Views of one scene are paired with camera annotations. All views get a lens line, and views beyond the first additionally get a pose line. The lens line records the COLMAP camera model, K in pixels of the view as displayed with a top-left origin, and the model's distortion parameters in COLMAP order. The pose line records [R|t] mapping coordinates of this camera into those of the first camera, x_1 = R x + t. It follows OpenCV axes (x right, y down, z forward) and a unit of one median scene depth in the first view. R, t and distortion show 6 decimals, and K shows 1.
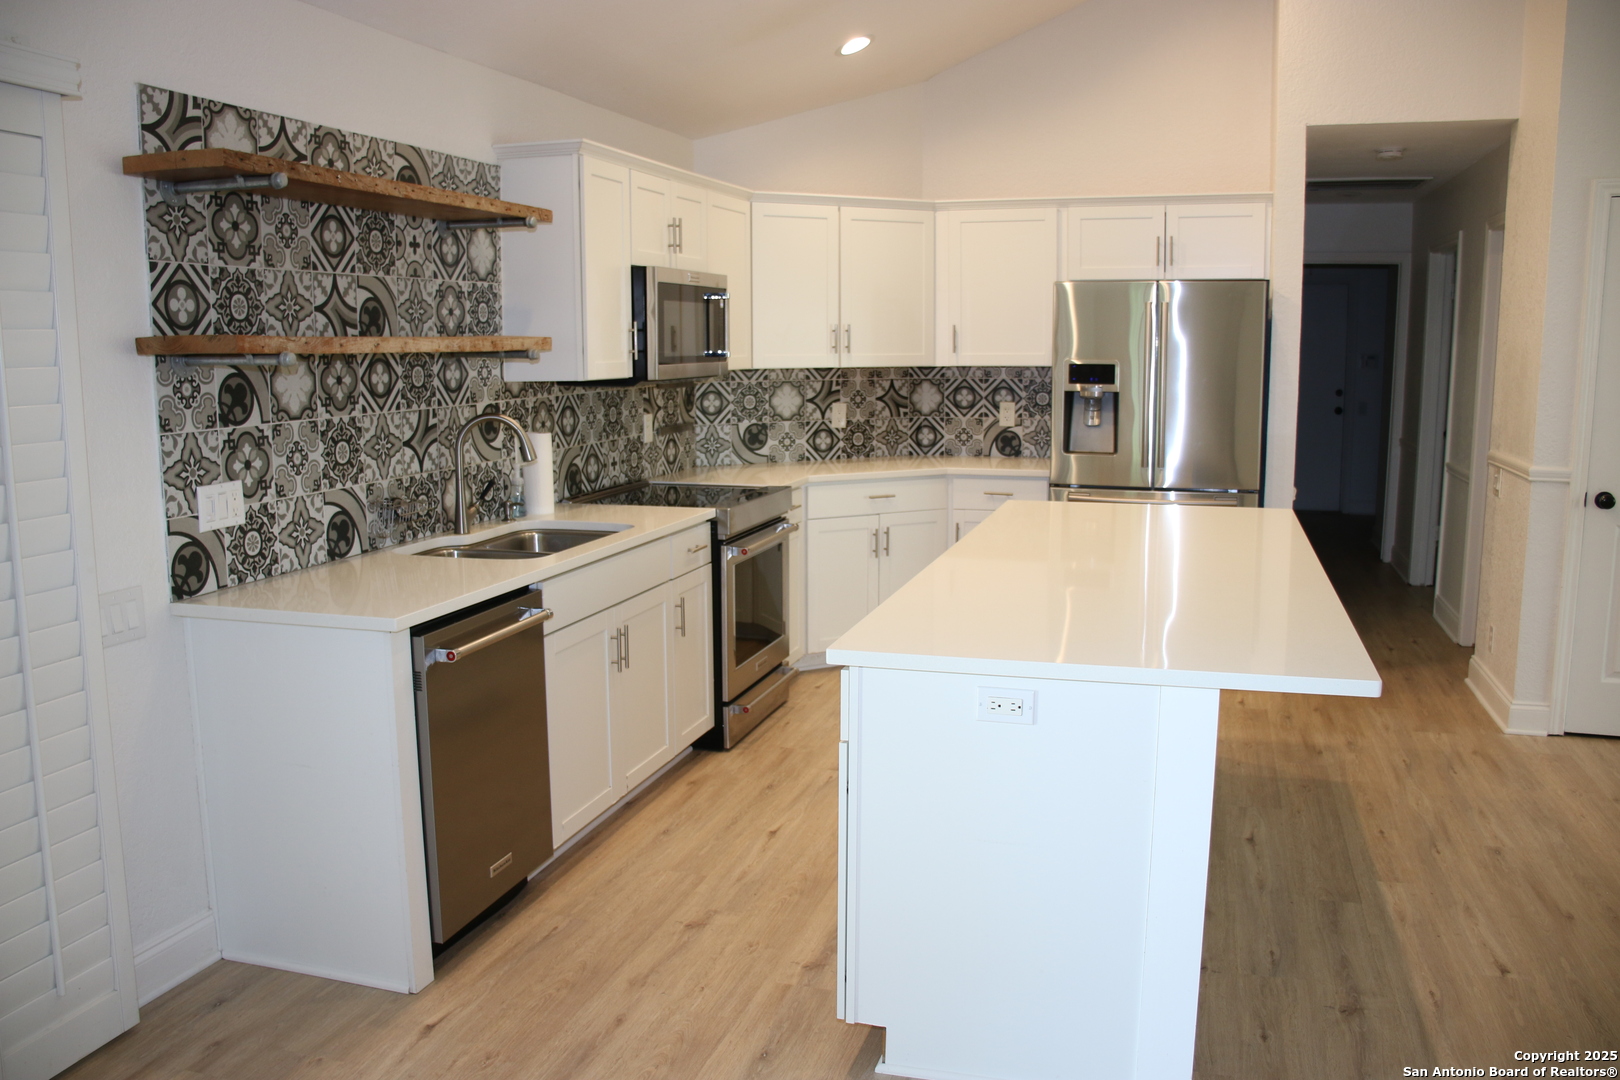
lens RADIAL K [[1317.2, 0, 810.0], [0, 1317.2, 540.0], [0, 0, 1]] dist [-0.170399, 0.140341]
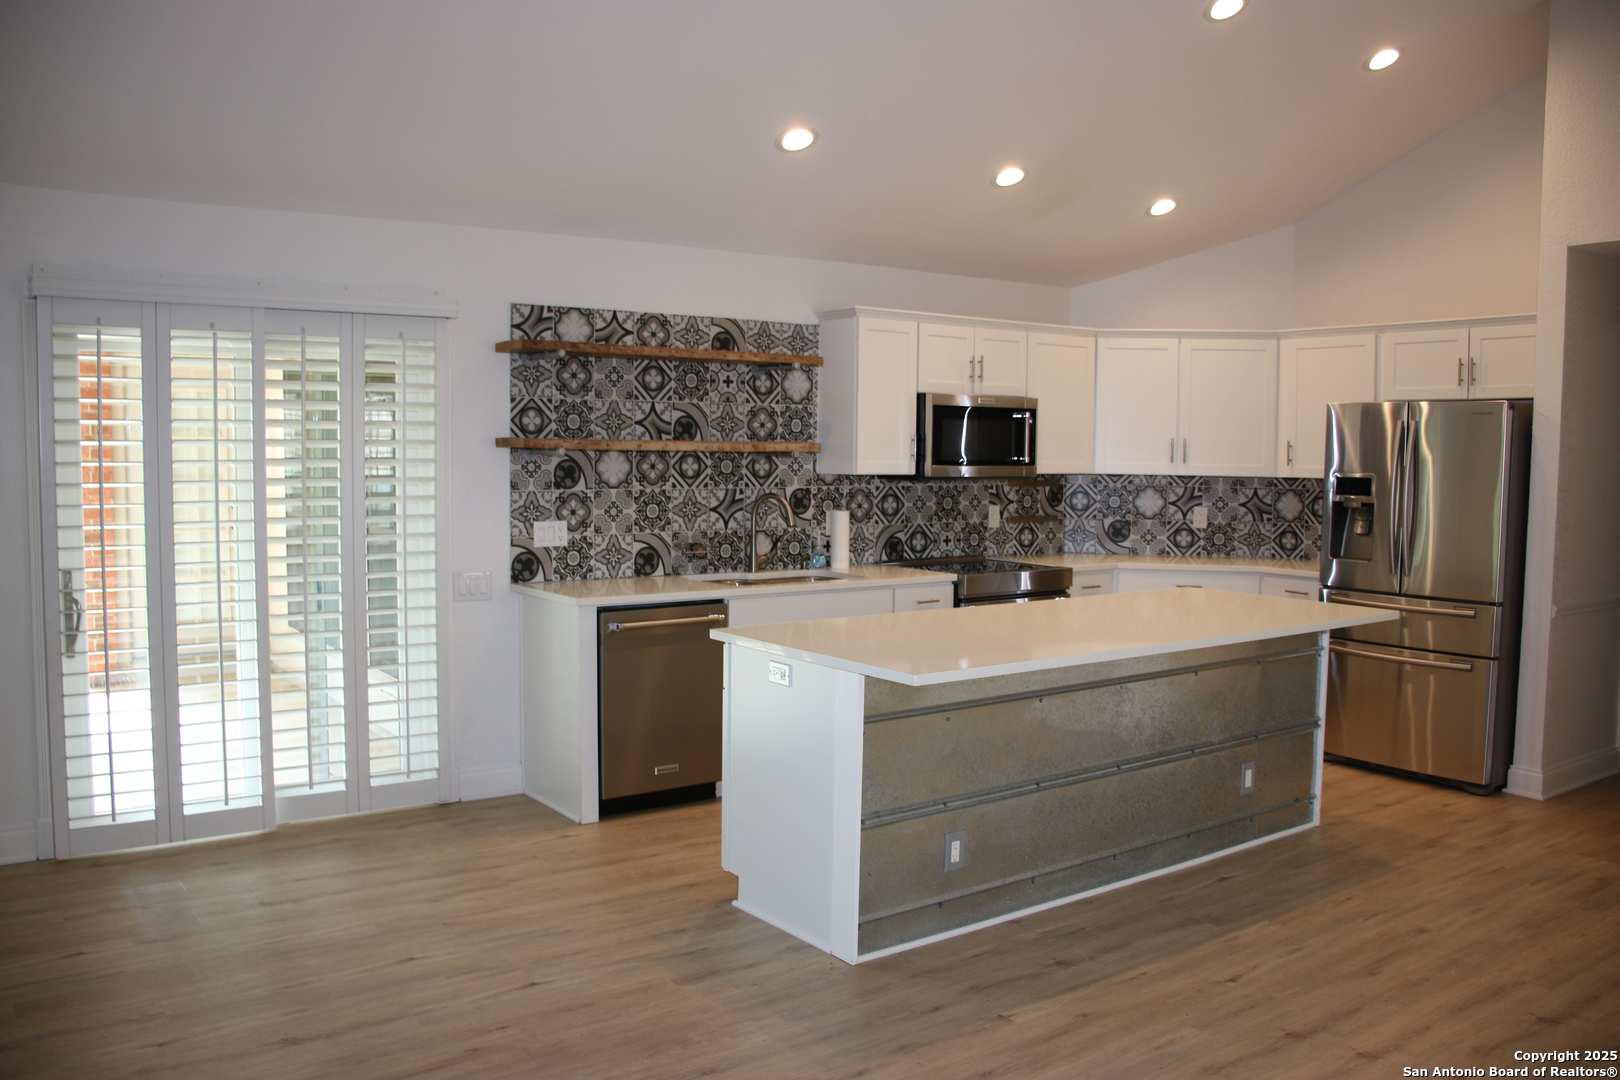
lens RADIAL K [[1317.2, 0, 810.0], [0, 1317.2, 540.0], [0, 0, 1]] dist [-0.170399, 0.140341]
pose [[0.801190, 0.057493, -0.595642, 0.727225], [-0.105008, 0.993437, -0.045355, 0.020913], [0.589125, 0.098885, 0.801968, -0.188123]]
